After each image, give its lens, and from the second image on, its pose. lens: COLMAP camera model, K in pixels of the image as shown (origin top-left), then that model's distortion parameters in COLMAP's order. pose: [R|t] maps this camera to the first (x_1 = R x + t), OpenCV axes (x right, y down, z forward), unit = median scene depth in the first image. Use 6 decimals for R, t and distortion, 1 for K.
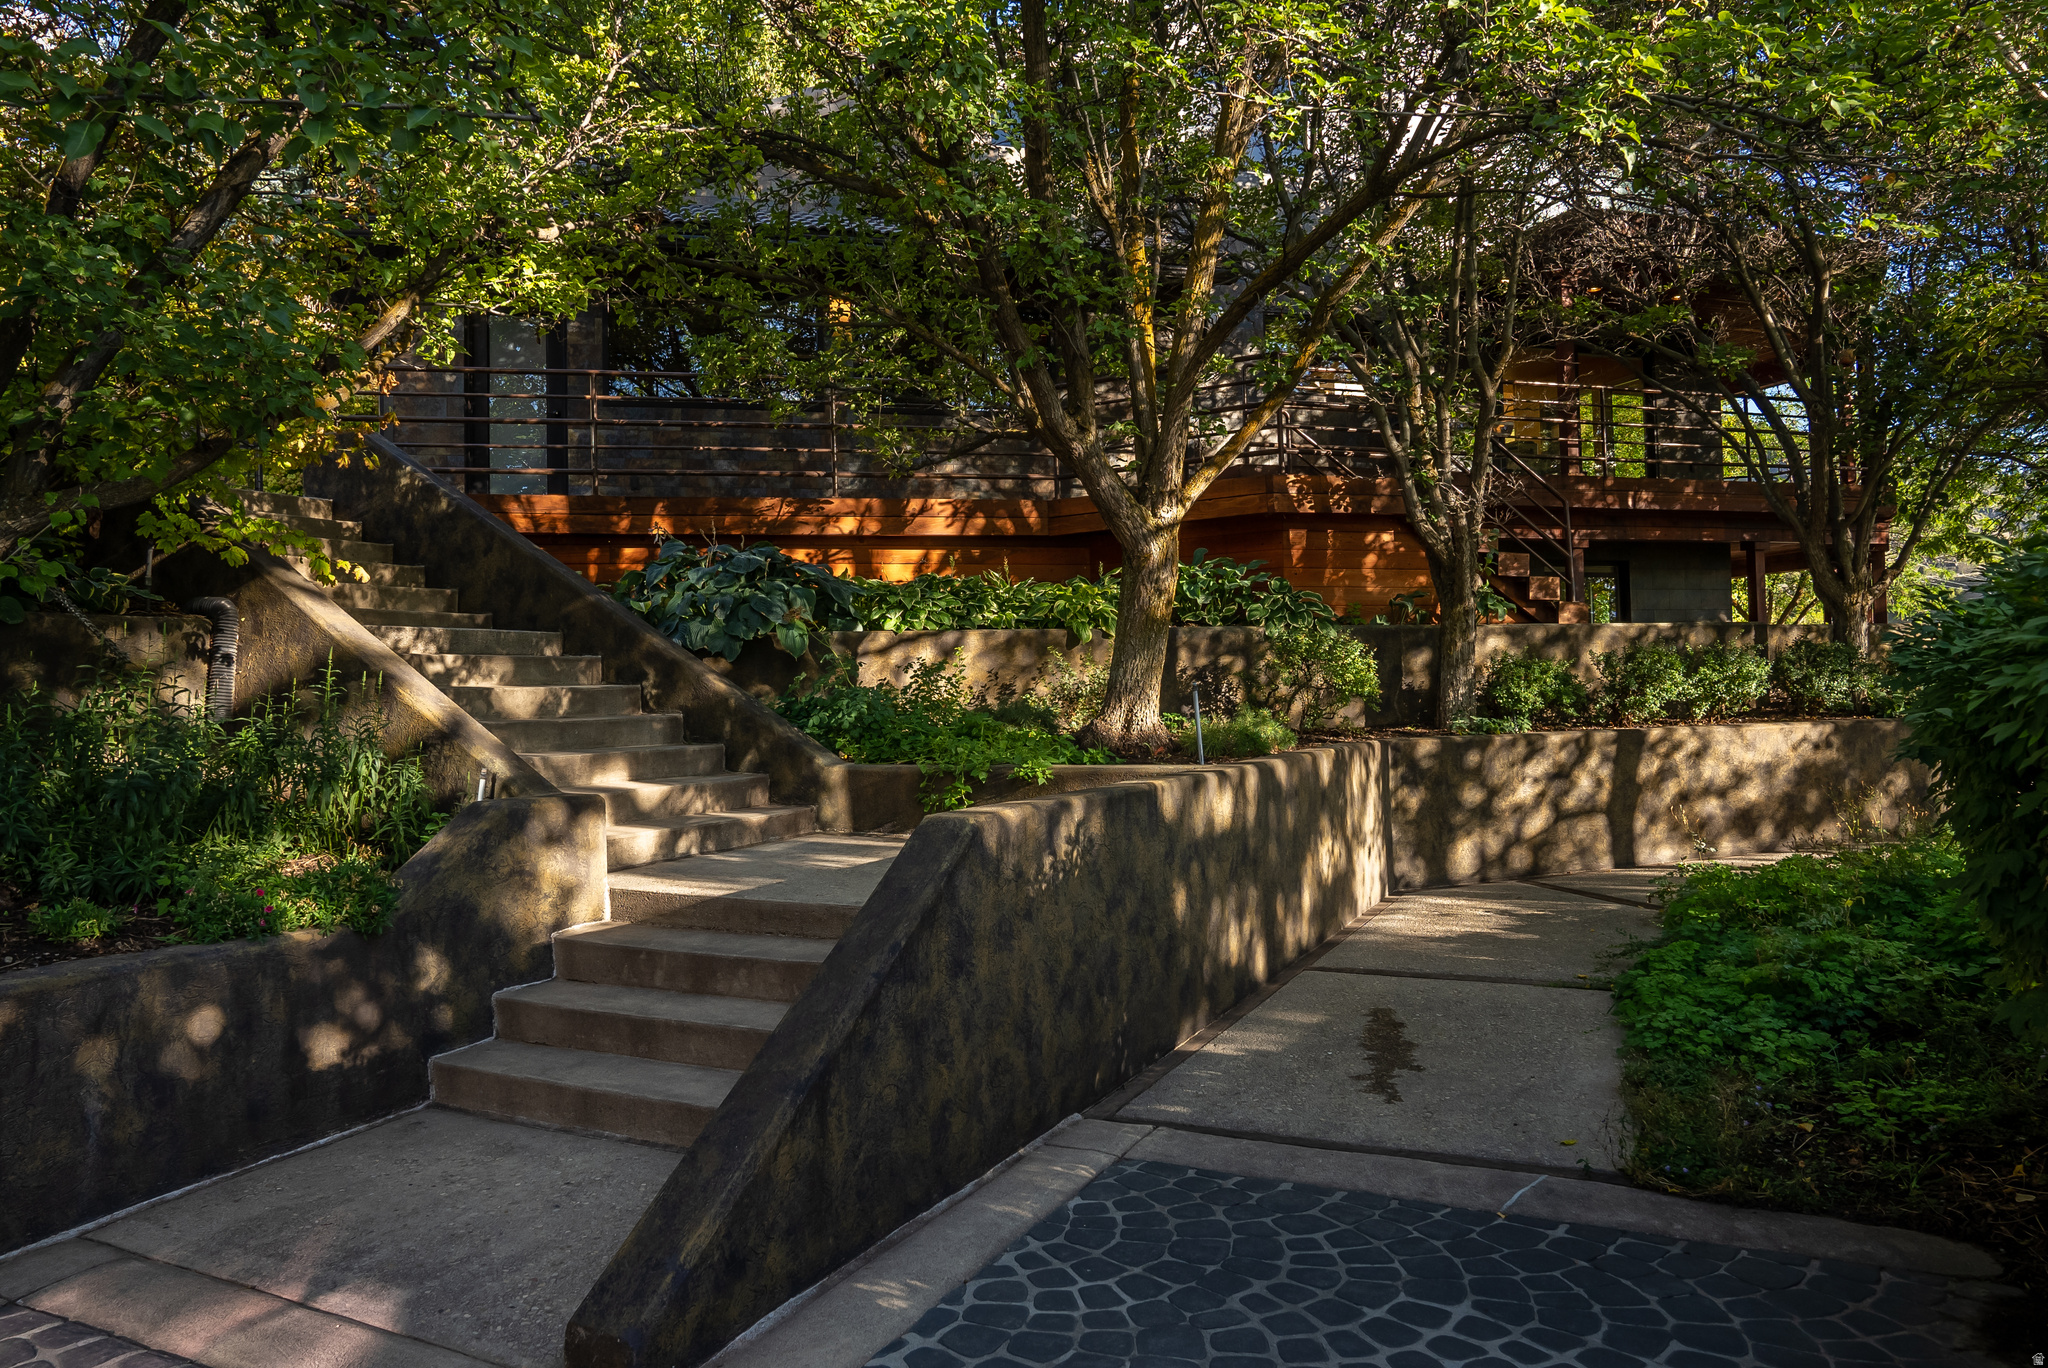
lens RADIAL K [[1440.7, 0, 1020.3], [0, 1440.7, 643.7], [0, 0, 1]] dist [-0.129592, 0.092378]
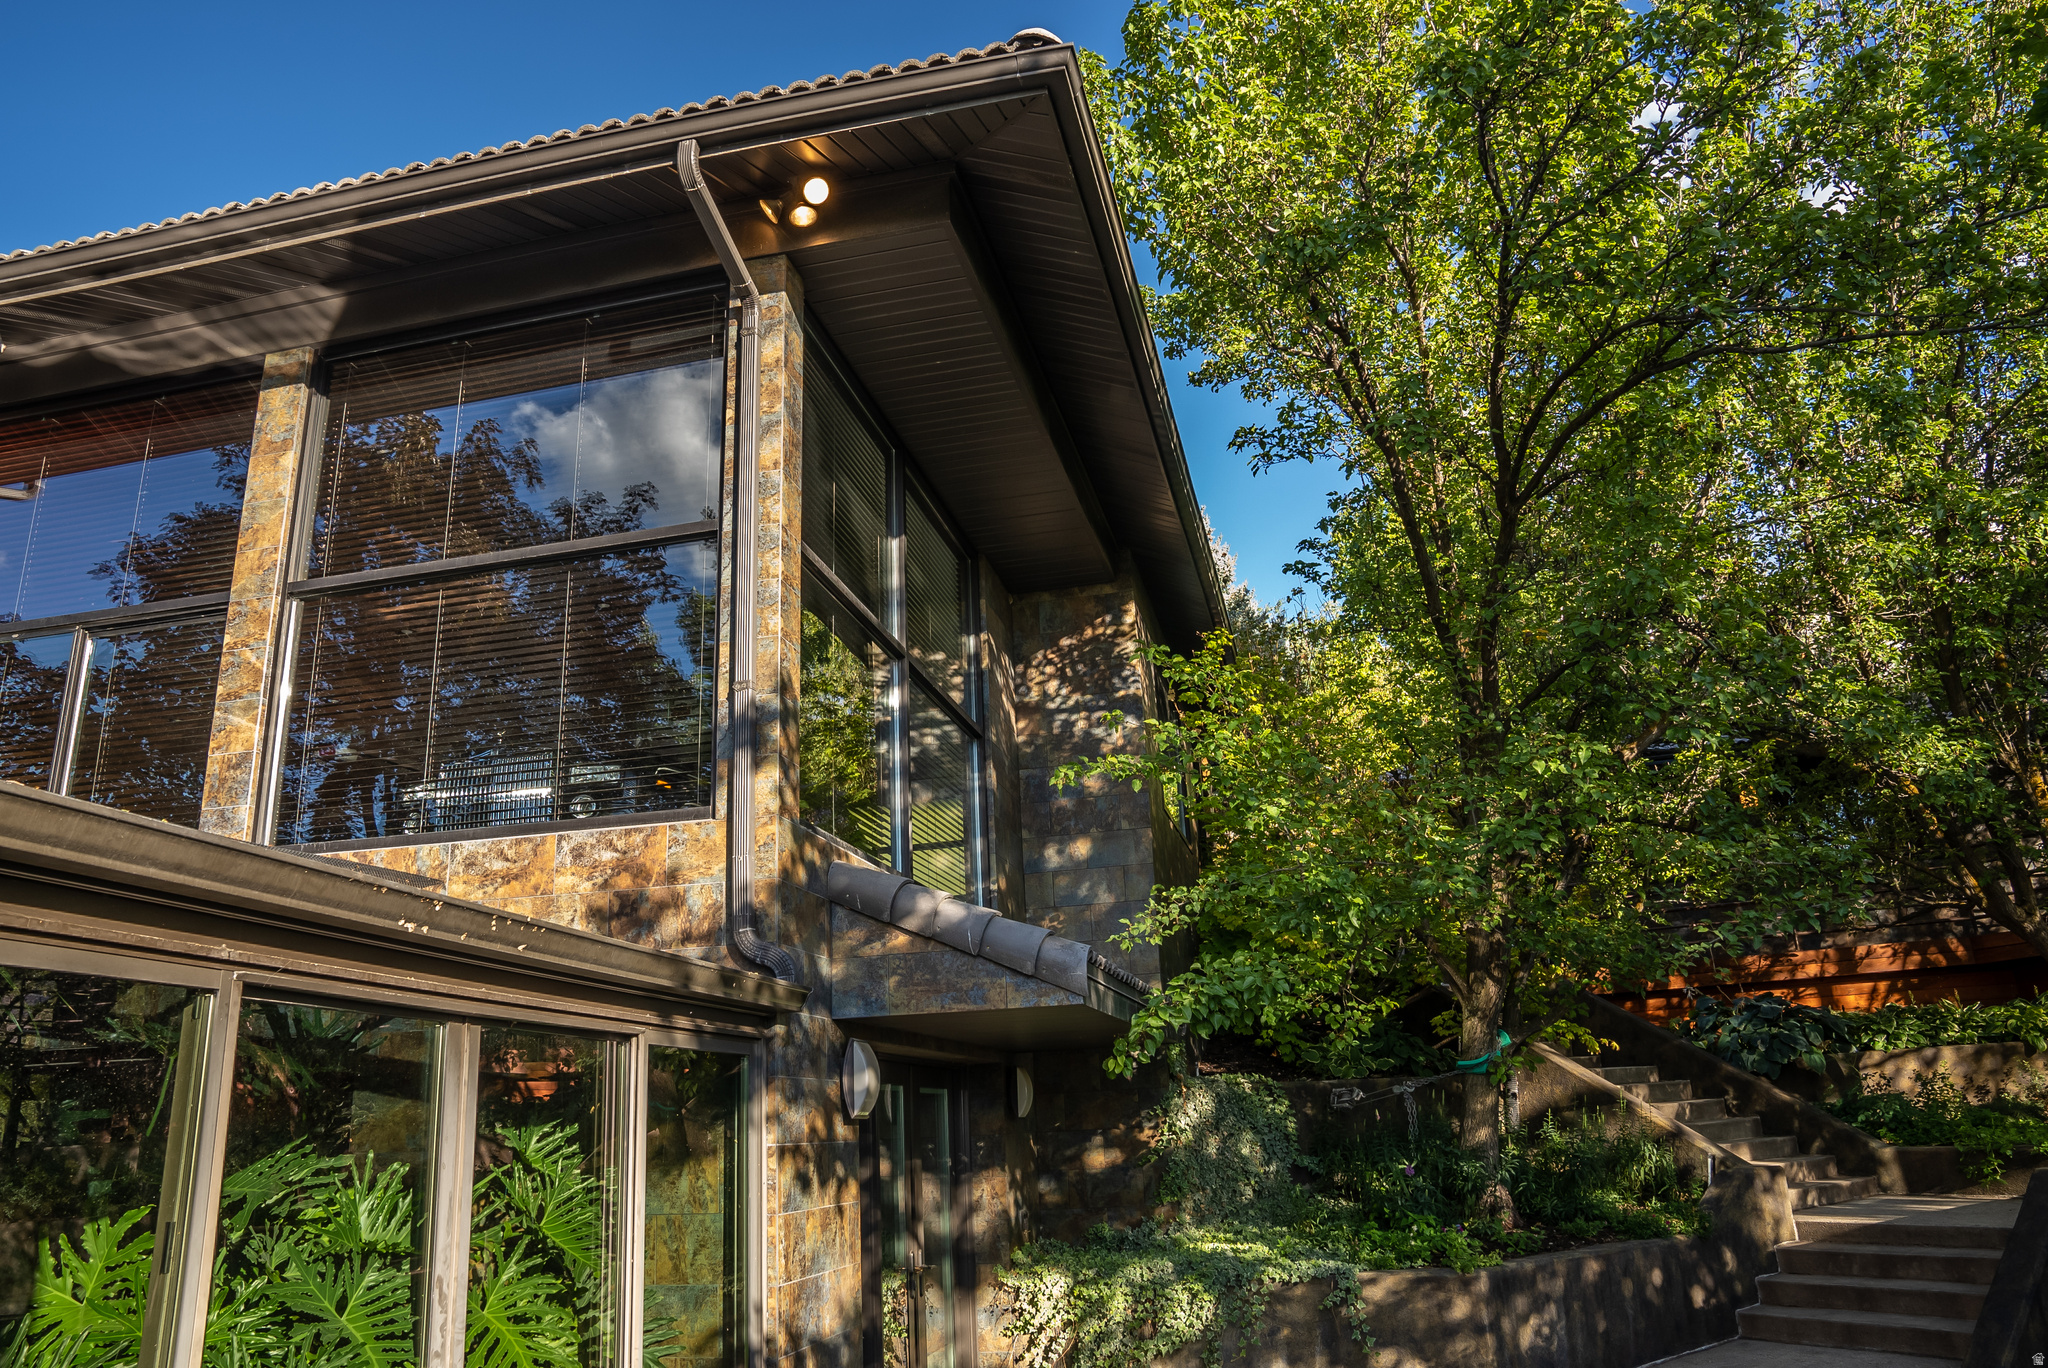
lens RADIAL K [[1440.7, 0, 1020.3], [0, 1440.7, 643.7], [0, 0, 1]] dist [-0.129592, 0.092378]
pose [[0.870575, -0.171936, -0.461018, -0.130928], [0.038800, 0.958031, -0.284028, -0.038618], [0.490504, 0.229381, 0.840708, -0.652301]]
